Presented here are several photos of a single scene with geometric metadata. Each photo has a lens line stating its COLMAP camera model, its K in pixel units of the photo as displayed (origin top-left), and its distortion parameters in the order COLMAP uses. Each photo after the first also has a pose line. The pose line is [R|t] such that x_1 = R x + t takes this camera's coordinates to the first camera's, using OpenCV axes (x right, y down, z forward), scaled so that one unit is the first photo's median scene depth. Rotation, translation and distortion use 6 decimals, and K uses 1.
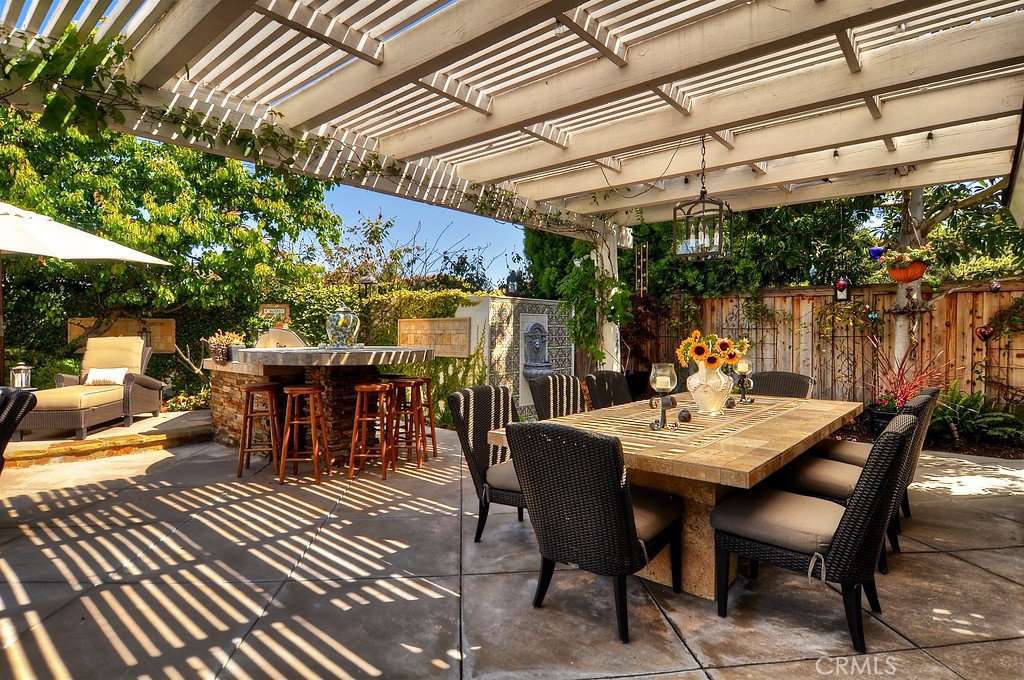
lens RADIAL K [[550.8, 0, 512.9], [0, 550.8, 337.0], [0, 0, 1]] dist [-0.011063, -0.008482]
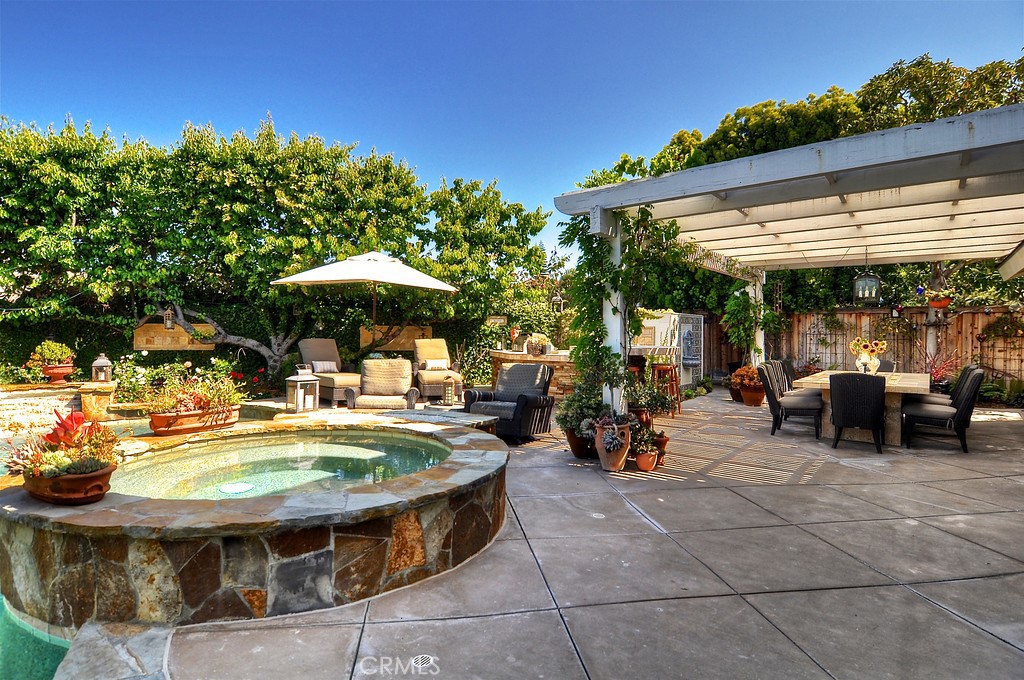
lens RADIAL K [[550.8, 0, 512.9], [0, 550.8, 337.0], [0, 0, 1]] dist [-0.011063, -0.008482]
pose [[0.998416, 0.001502, 0.056244, -0.618774], [-0.001353, 0.999996, -0.002672, -0.002173], [-0.056247, 0.002592, 0.998414, -0.555071]]
